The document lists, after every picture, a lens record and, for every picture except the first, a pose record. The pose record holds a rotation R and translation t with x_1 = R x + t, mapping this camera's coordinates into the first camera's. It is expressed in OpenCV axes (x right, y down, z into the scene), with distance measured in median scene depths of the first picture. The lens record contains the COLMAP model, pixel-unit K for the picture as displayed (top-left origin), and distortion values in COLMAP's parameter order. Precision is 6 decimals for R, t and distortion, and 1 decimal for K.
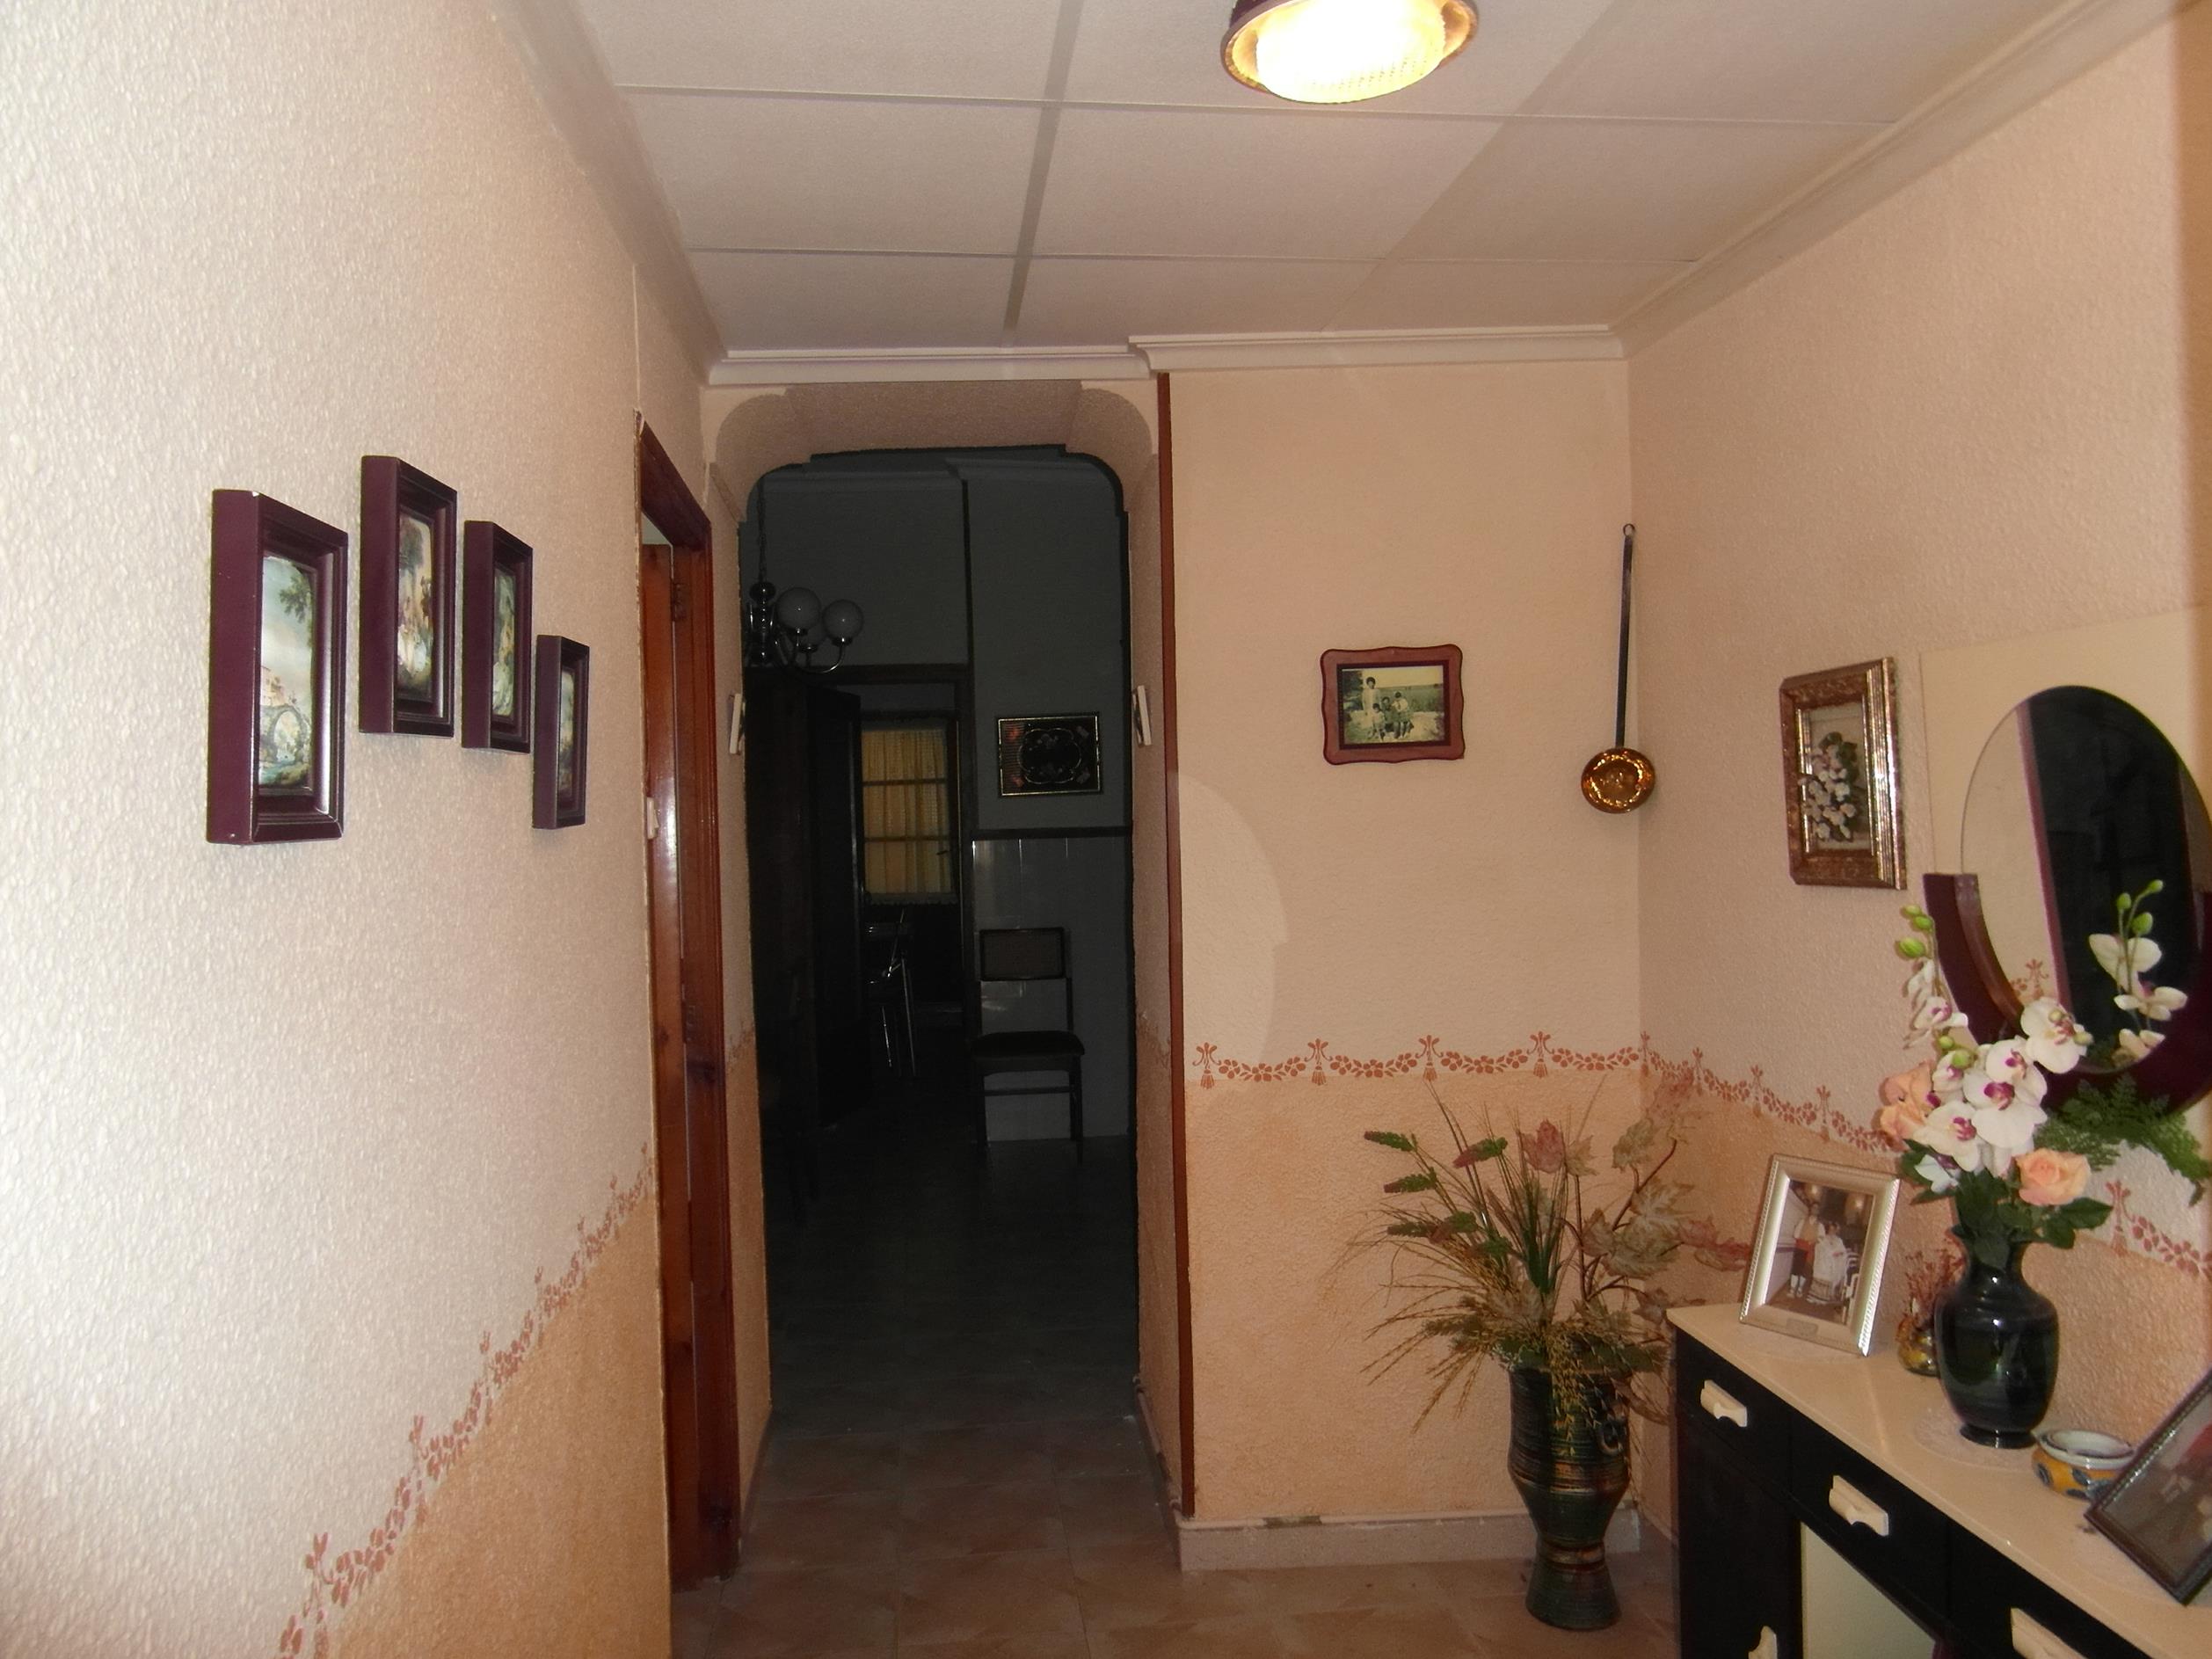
lens RADIAL K [[1525.6, 0, 1106.0], [0, 1525.6, 829.5], [0, 0, 1]] dist [-0.116450, -0.000218]
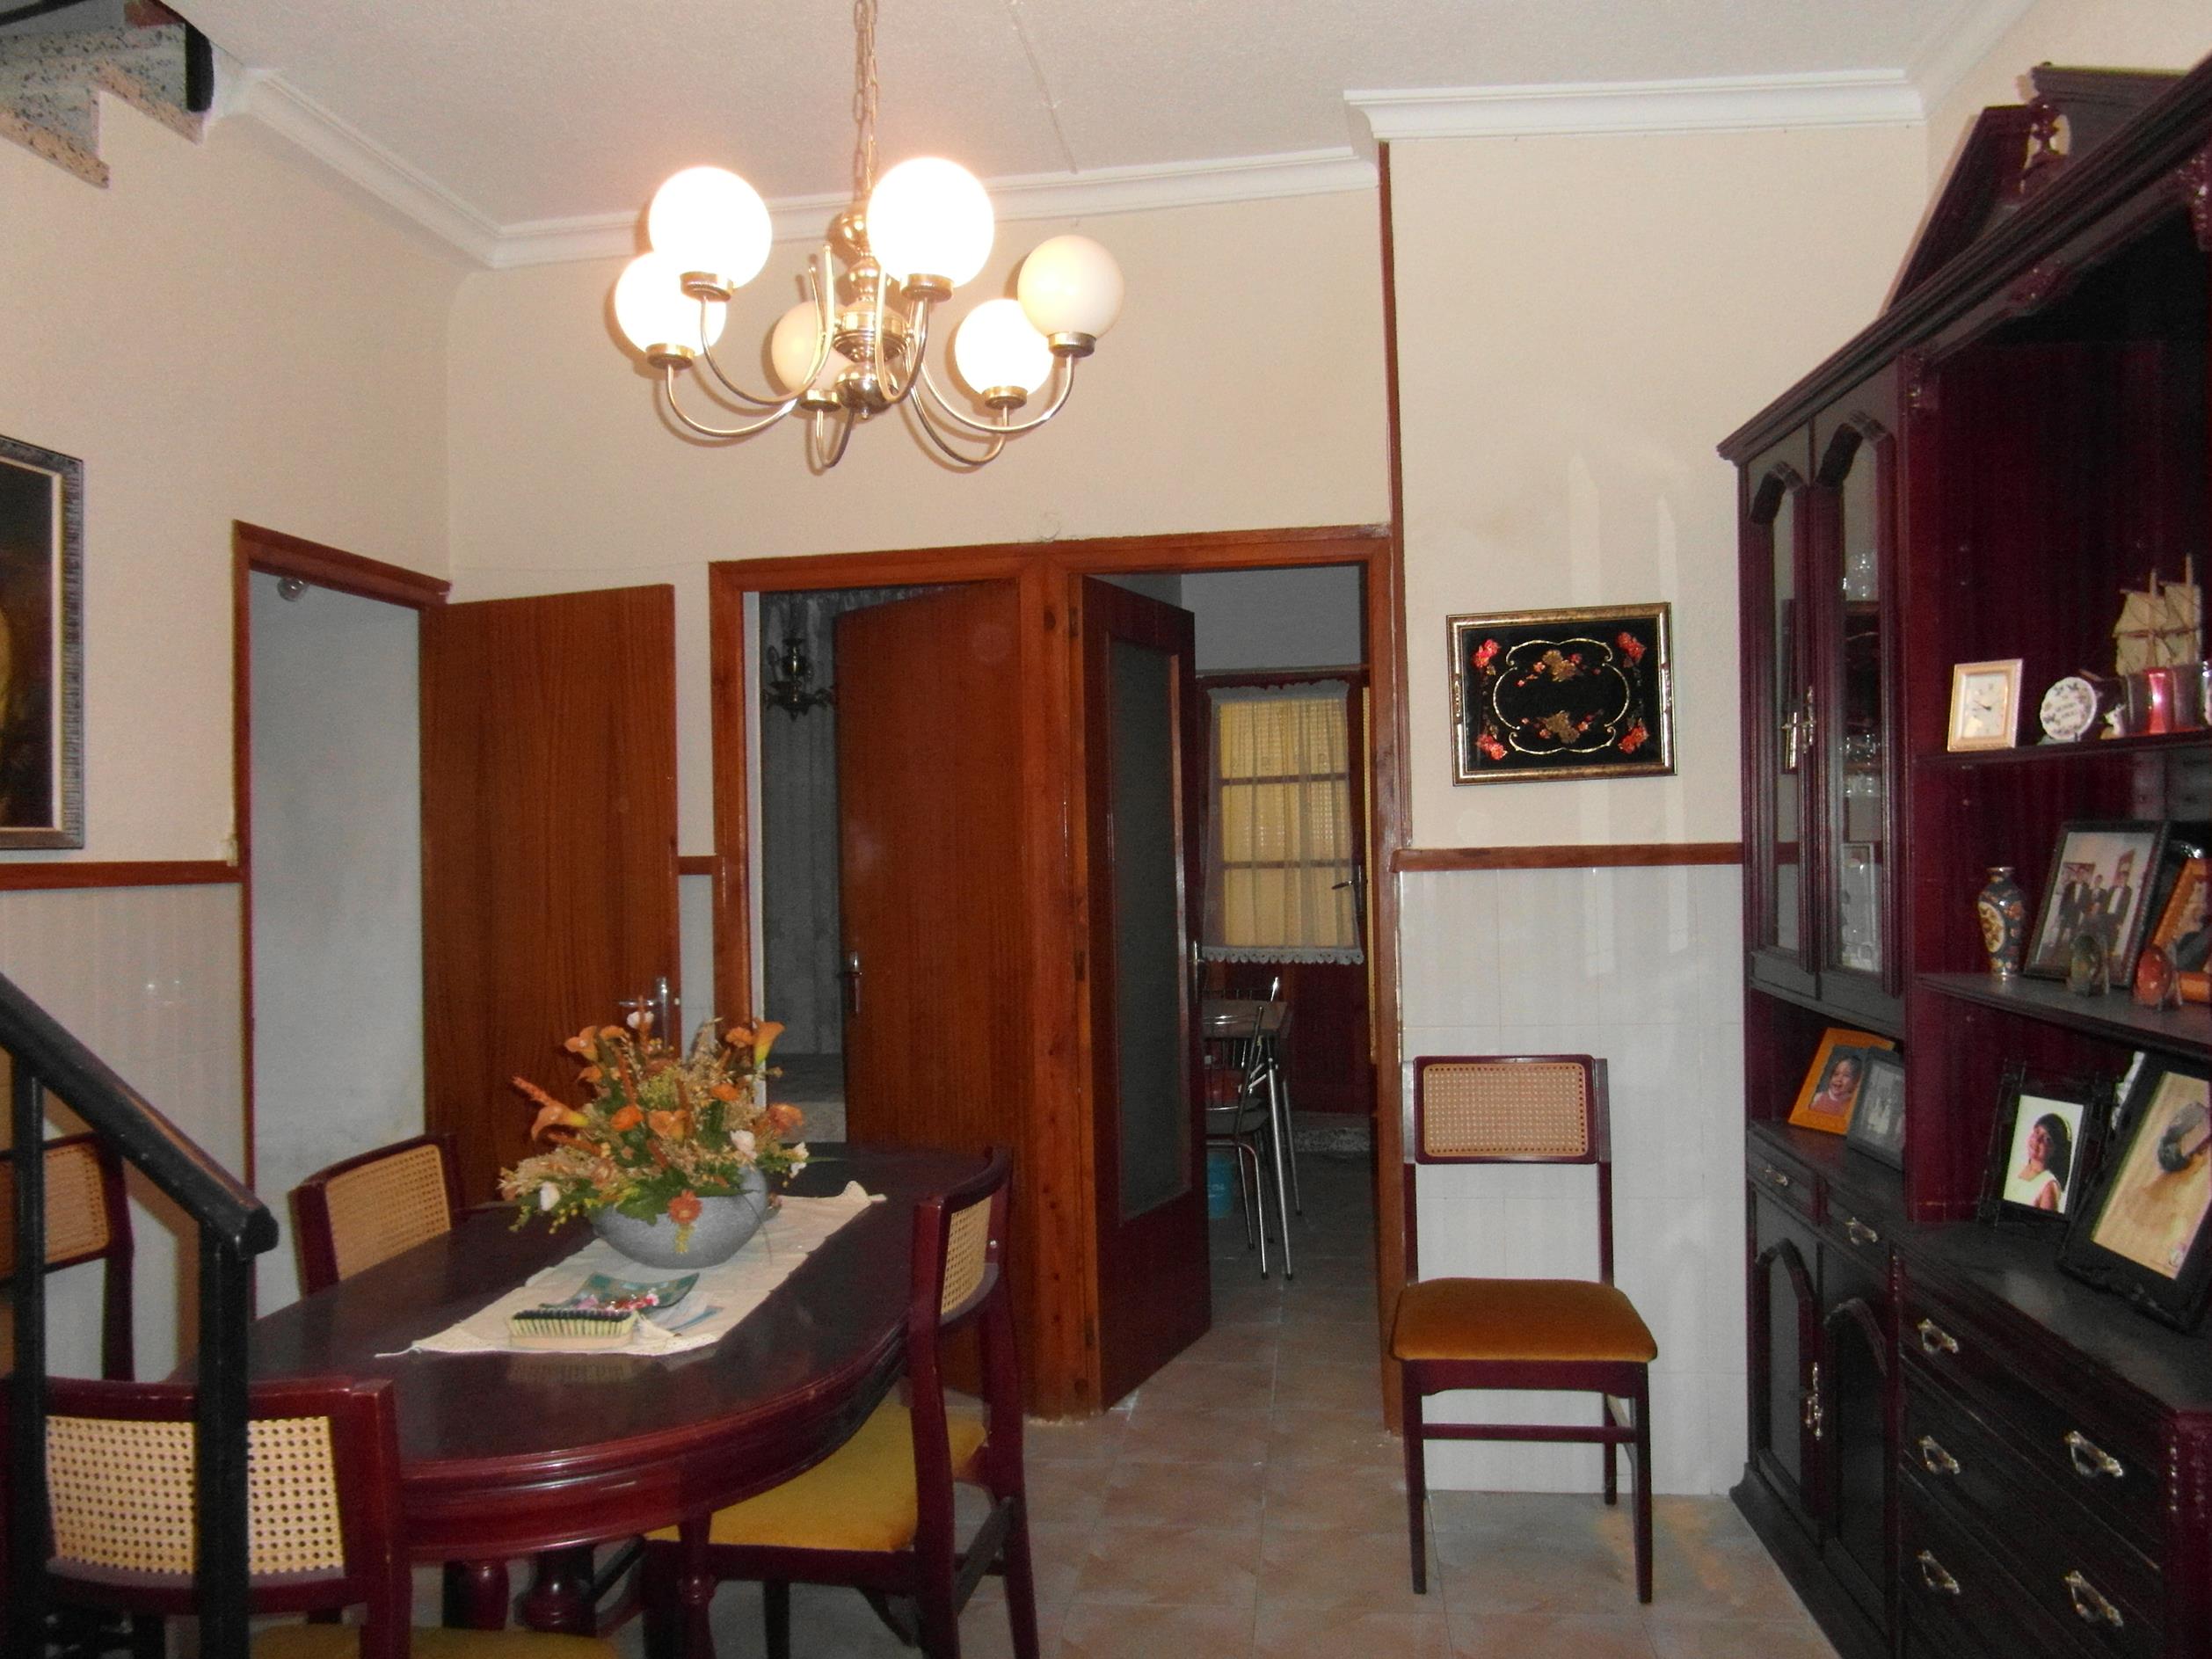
lens RADIAL K [[1525.6, 0, 1106.0], [0, 1525.6, 829.5], [0, 0, 1]] dist [-0.116450, -0.000218]
pose [[0.966111, 0.007141, -0.258027, -0.036857], [-0.011623, 0.999807, -0.015846, 0.002345], [0.257864, 0.018308, 0.966008, 0.348893]]
